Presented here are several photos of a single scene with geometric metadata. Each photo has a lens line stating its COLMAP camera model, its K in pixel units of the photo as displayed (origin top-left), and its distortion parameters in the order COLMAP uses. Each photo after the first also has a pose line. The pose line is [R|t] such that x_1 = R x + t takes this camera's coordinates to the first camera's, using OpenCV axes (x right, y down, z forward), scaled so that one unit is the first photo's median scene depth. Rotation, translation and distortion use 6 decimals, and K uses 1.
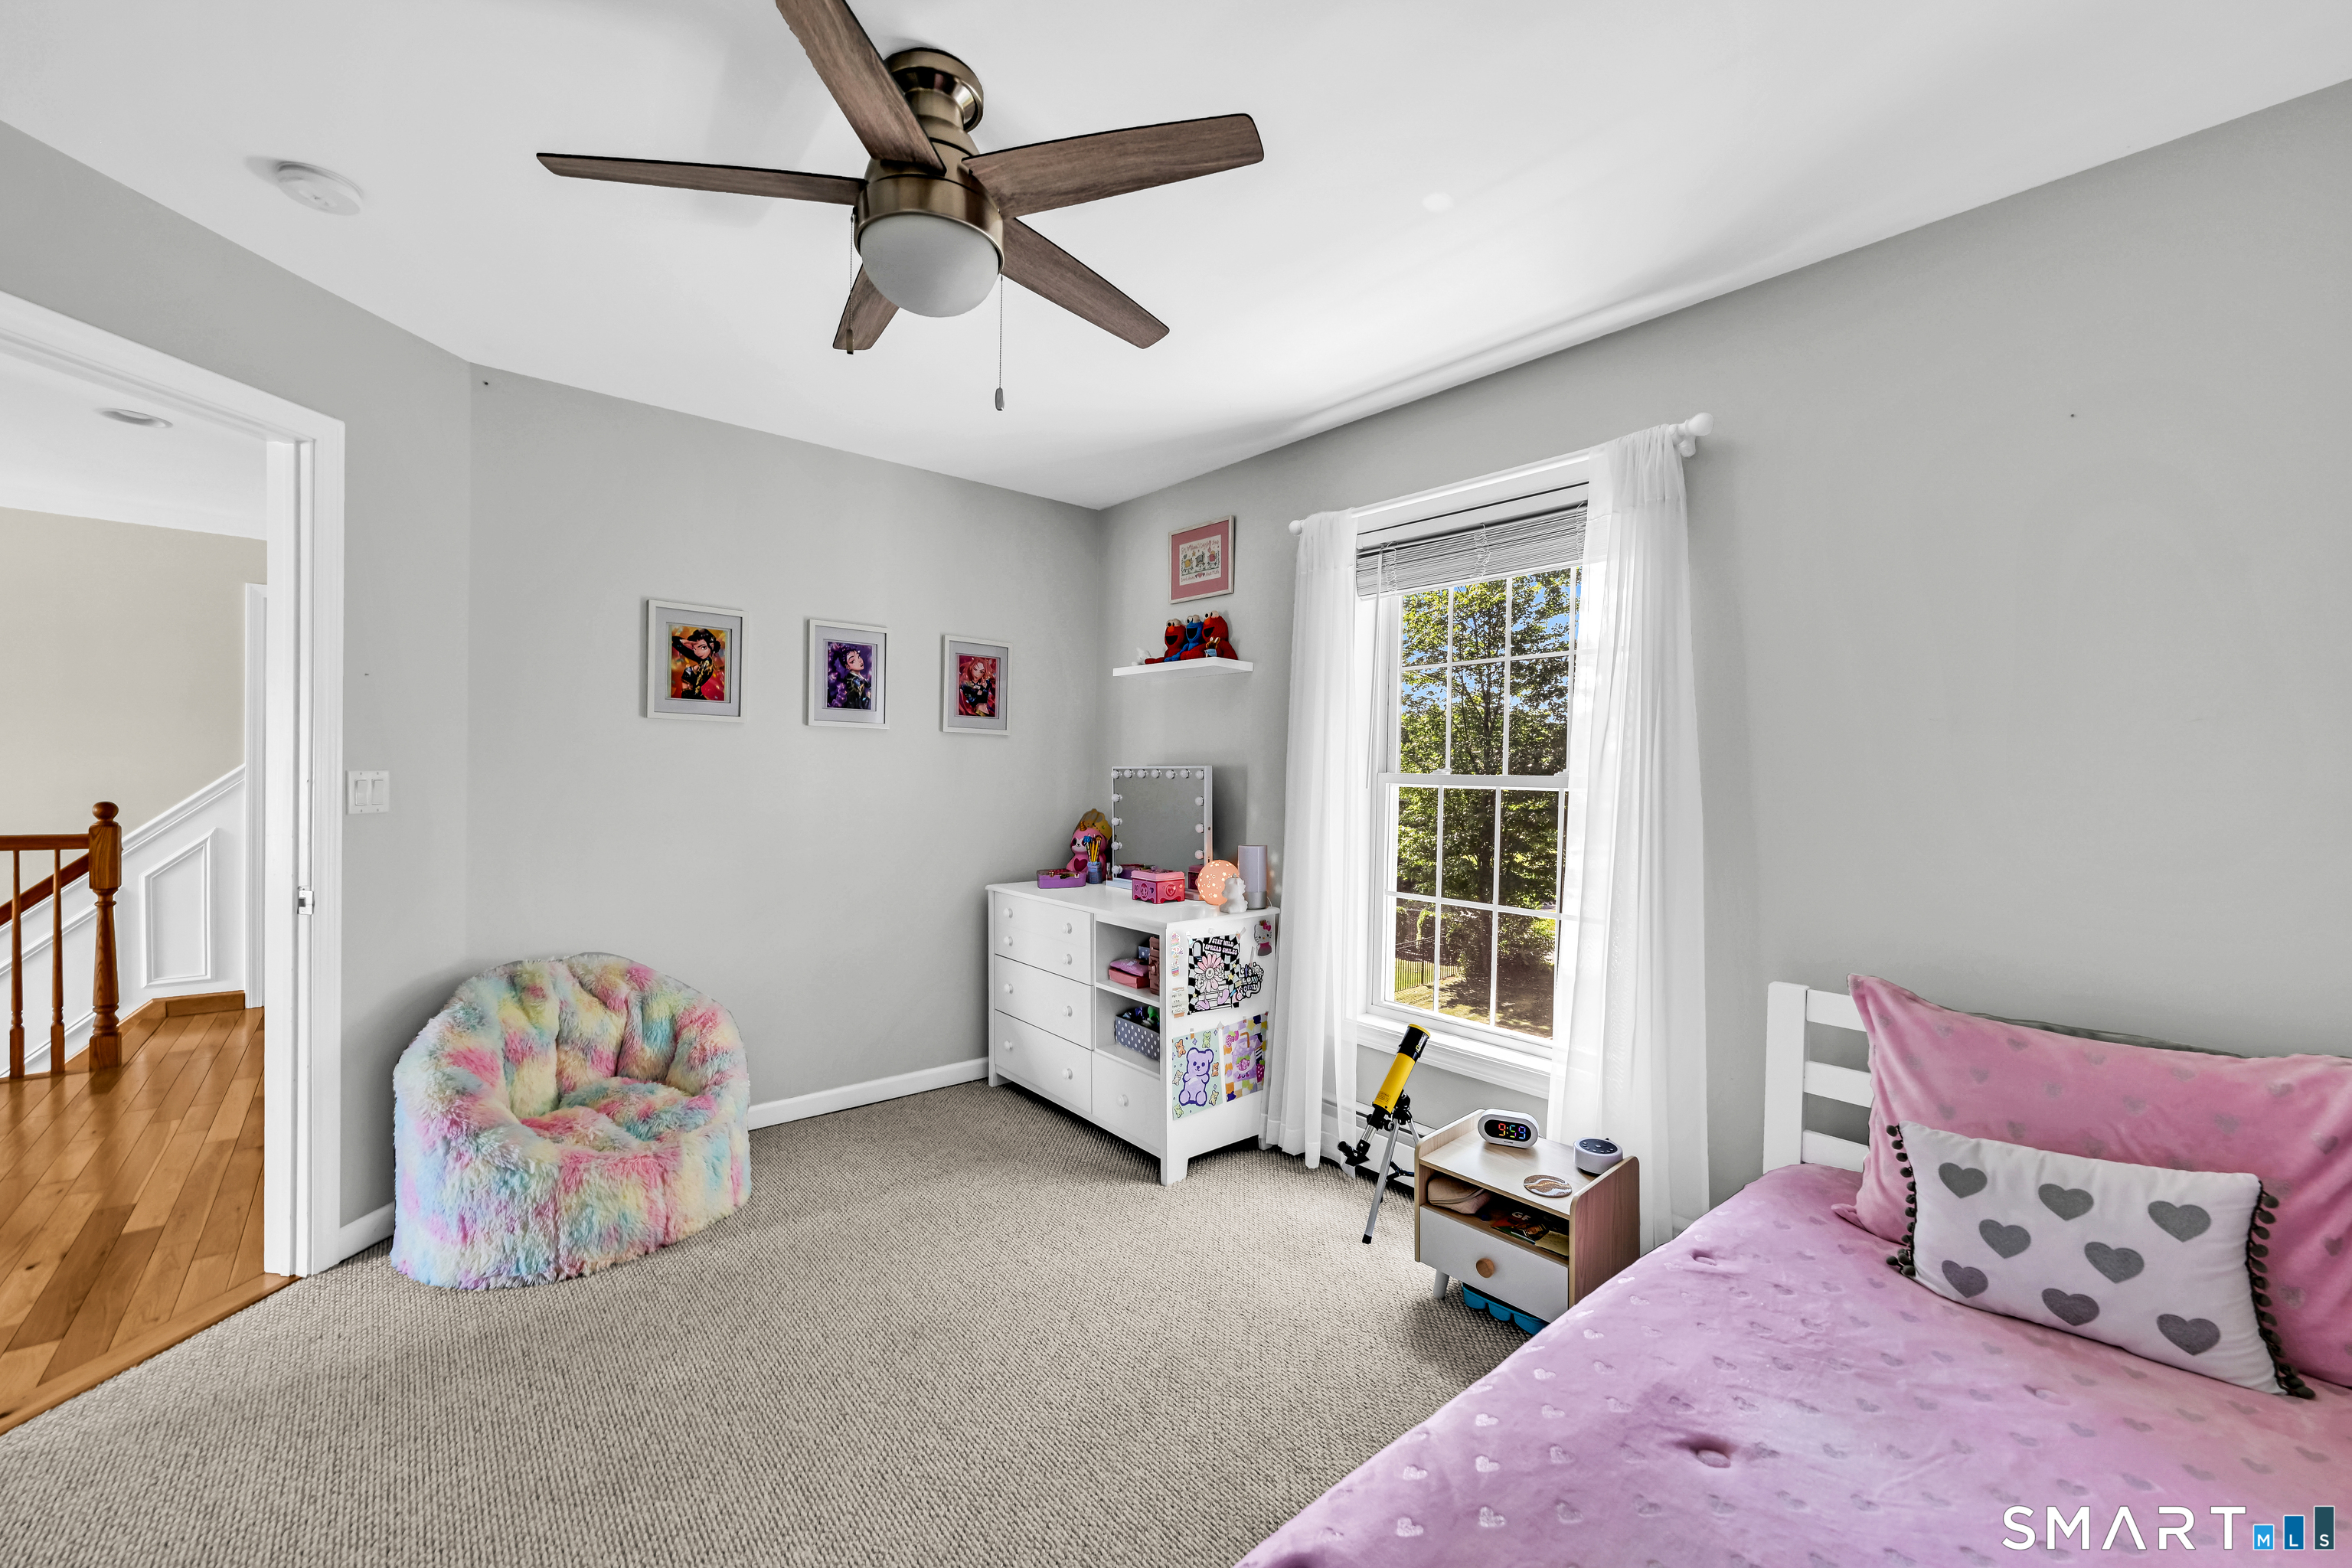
lens RADIAL K [[935.0, 0, 1177.6], [0, 935.0, 782.1], [0, 0, 1]] dist [-0.002511, 0.000271]
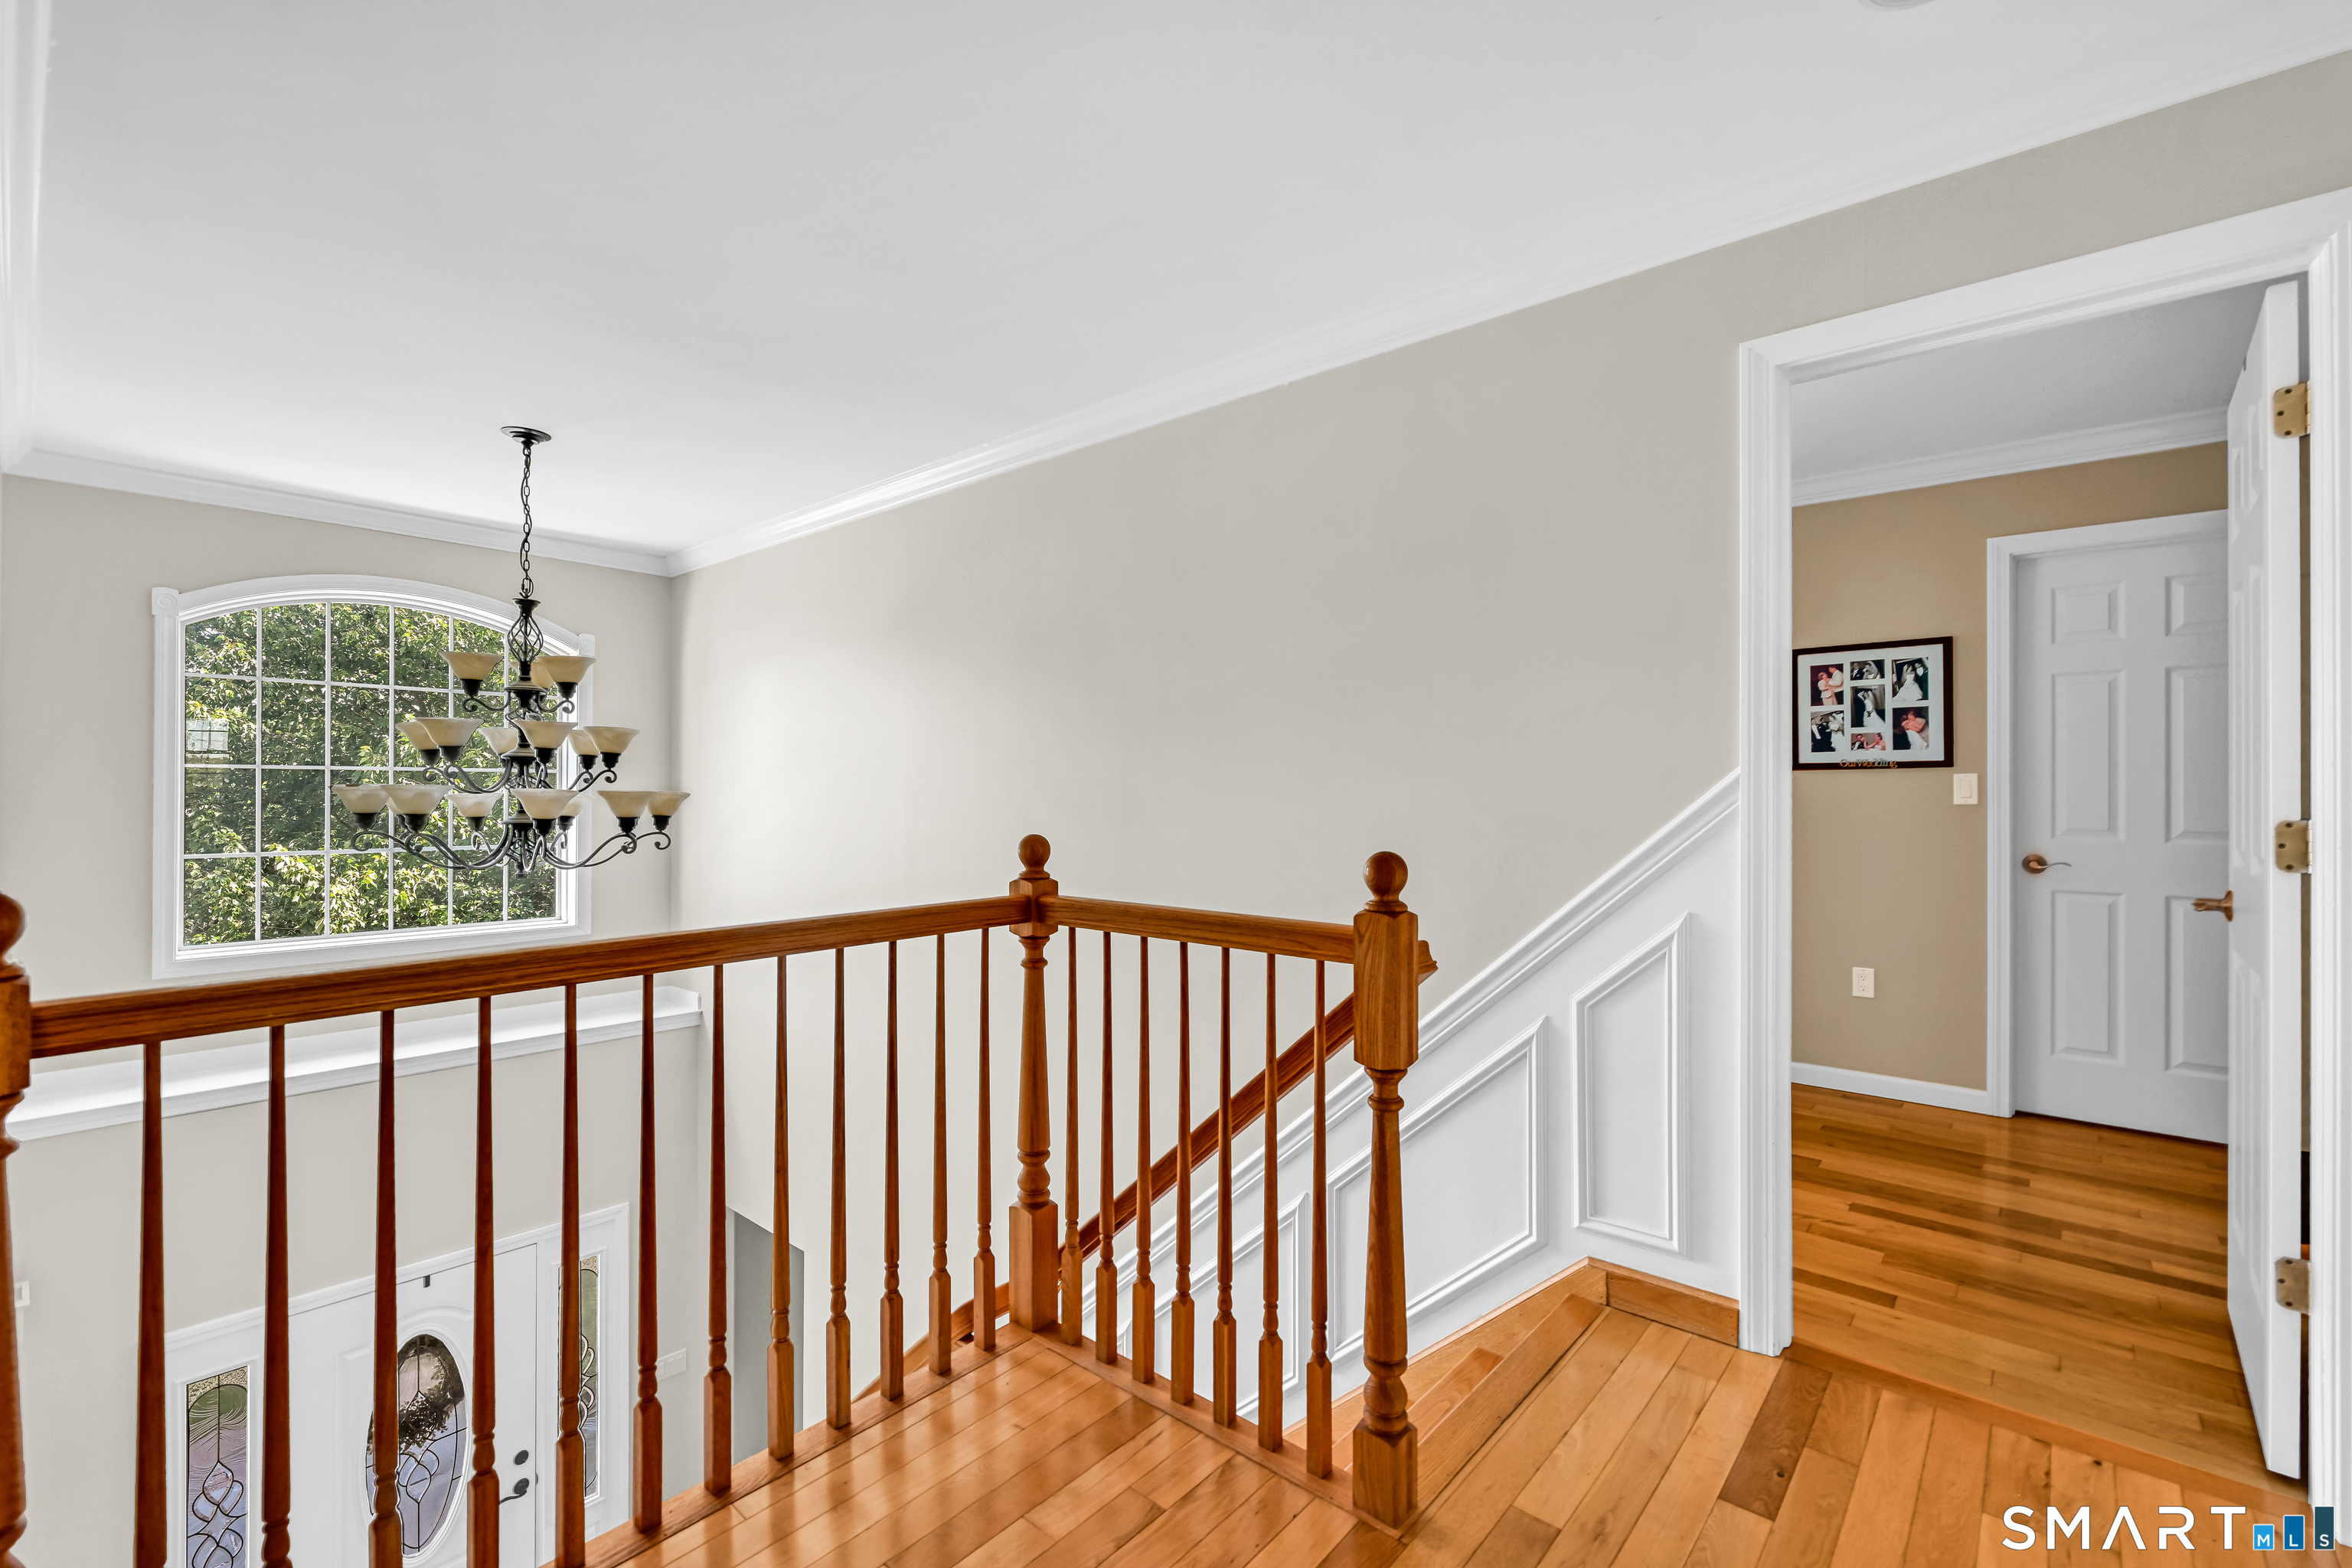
lens RADIAL K [[1001.0, 0, 1177.4], [0, 1001.0, 787.6], [0, 0, 1]] dist [-0.000095, 0.000441]
pose [[0.147713, -0.019248, -0.988843, -0.721954], [-0.013751, 0.999674, -0.021513, 0.003414], [0.988935, 0.016775, 0.147401, 0.836541]]
